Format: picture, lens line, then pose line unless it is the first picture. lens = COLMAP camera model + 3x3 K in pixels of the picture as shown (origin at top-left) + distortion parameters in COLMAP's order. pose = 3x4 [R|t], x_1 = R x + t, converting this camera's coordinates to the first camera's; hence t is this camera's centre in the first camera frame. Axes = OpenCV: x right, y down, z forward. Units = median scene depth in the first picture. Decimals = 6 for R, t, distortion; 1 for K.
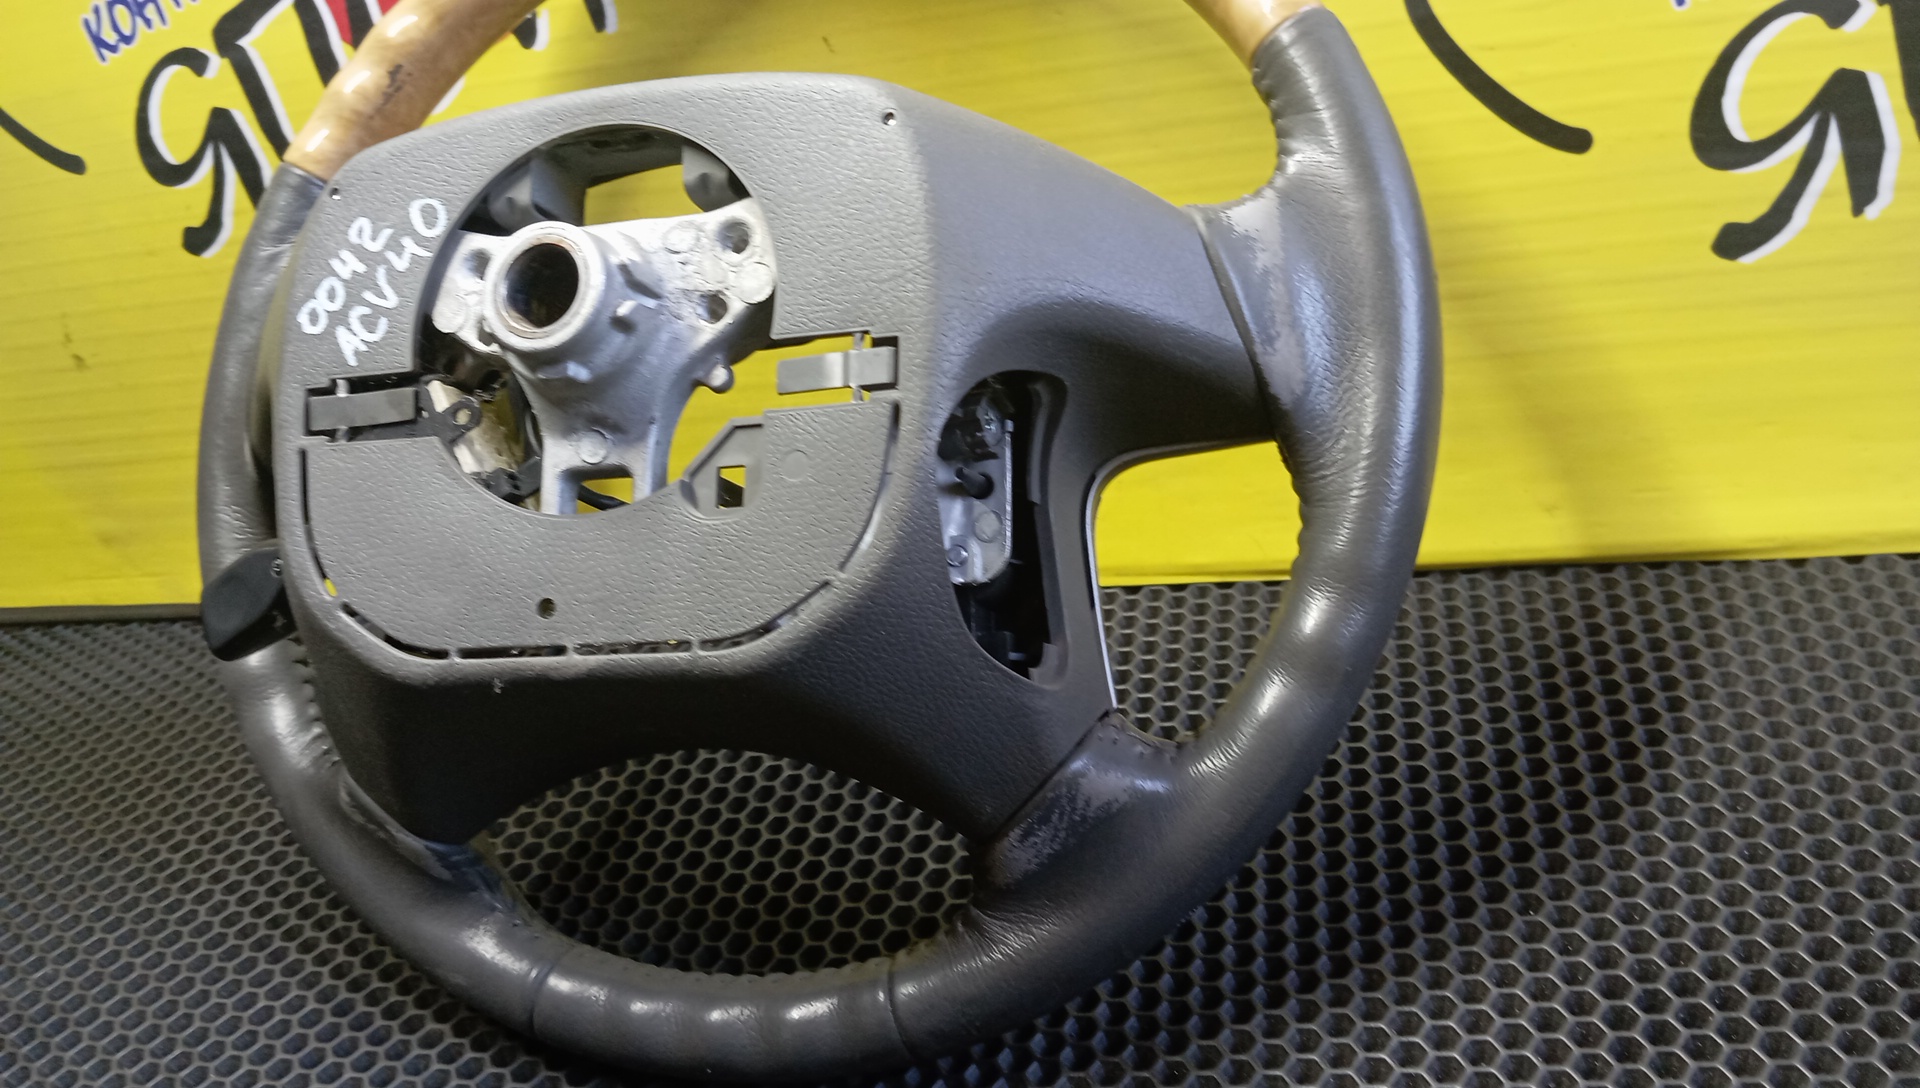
lens RADIAL K [[1629.6, 0, 975.4], [0, 1629.6, 540.6], [0, 0, 1]] dist [0.062324, -0.172991]
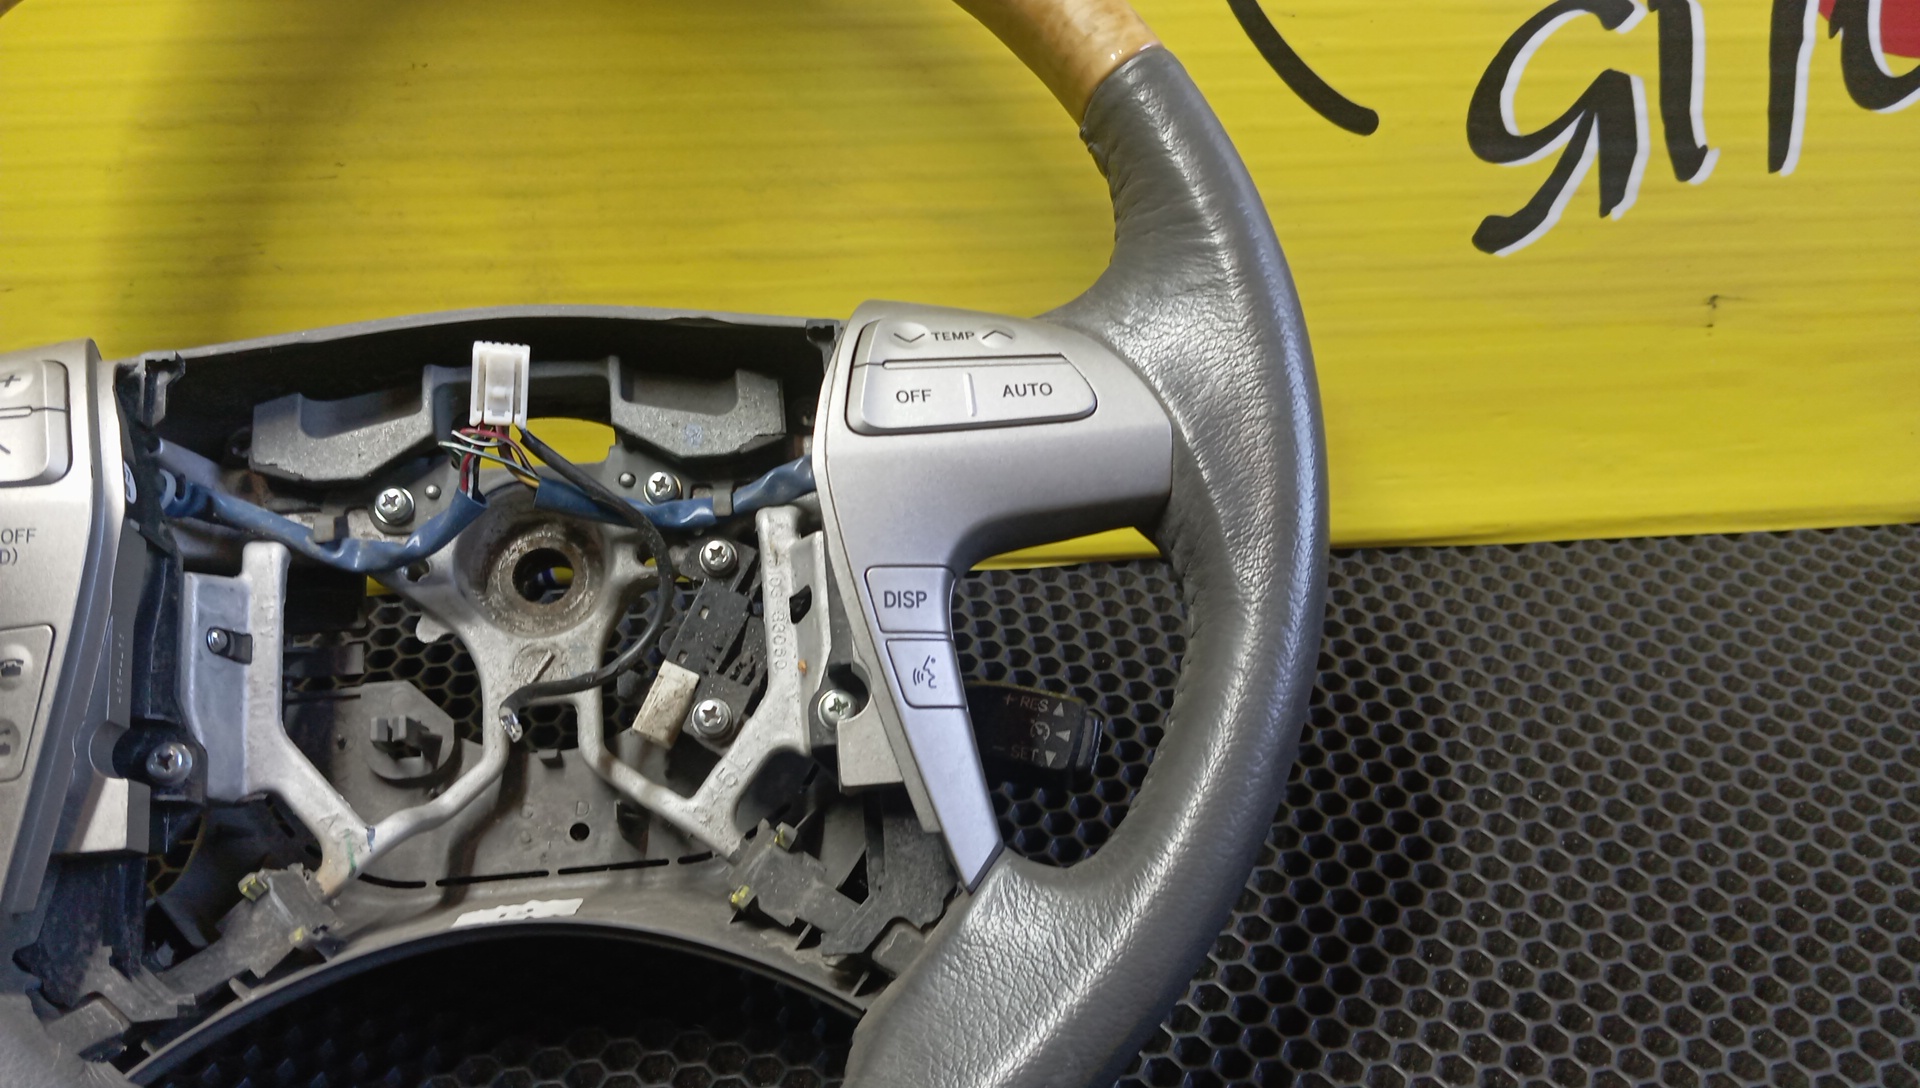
lens RADIAL K [[1629.6, 0, 990.3], [0, 1629.6, 545.9], [0, 0, 1]] dist [0.062324, -0.172991]
pose [[0.926974, -0.012369, 0.374923, -0.247858], [-0.002532, 0.999227, 0.039226, -0.034069], [-0.375118, -0.037310, 0.926226, 0.202547]]
